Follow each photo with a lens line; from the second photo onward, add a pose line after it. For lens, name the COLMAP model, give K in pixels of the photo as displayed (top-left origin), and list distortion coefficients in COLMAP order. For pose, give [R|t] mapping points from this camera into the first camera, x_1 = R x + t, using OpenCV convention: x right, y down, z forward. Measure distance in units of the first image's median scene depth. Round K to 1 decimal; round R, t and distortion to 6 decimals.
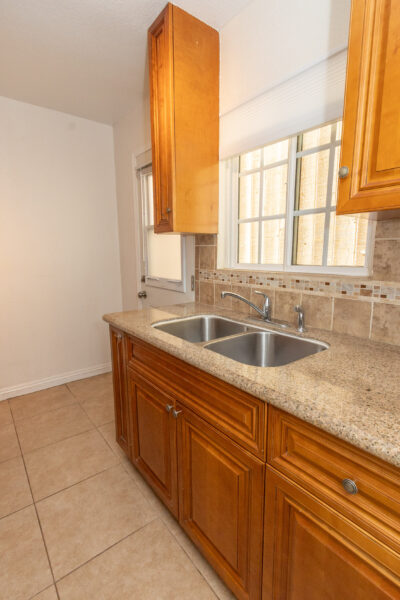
lens RADIAL K [[295.0, 0, 203.6], [0, 295.0, 303.2], [0, 0, 1]] dist [0.005058, 0.001640]
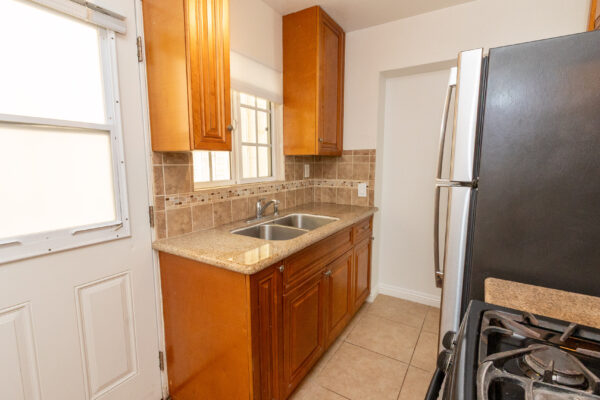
lens RADIAL K [[274.8, 0, 299.6], [0, 274.8, 198.6], [0, 0, 1]] dist [0.008027, -0.002306]
pose [[-0.332065, -0.123498, 0.935137, -0.972692], [0.161835, 0.969232, 0.185469, -0.220759], [-0.929270, 0.212926, -0.301862, 1.073825]]
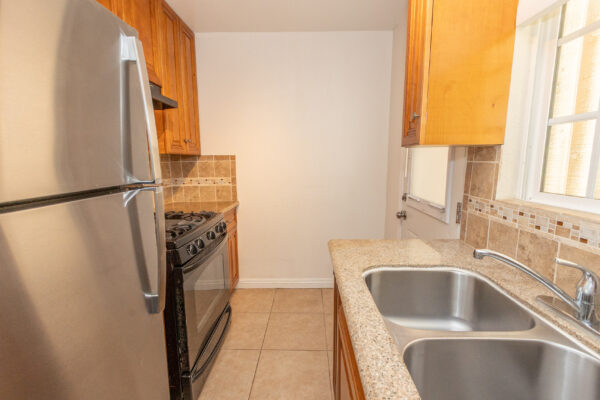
lens RADIAL K [[274.8, 0, 299.0], [0, 274.8, 197.5], [0, 0, 1]] dist [0.008027, -0.002306]
pose [[0.767430, 0.090366, -0.634733, 0.108713], [-0.109477, 0.993947, 0.009142, -0.086799], [0.631717, 0.062472, 0.772677, 0.296188]]
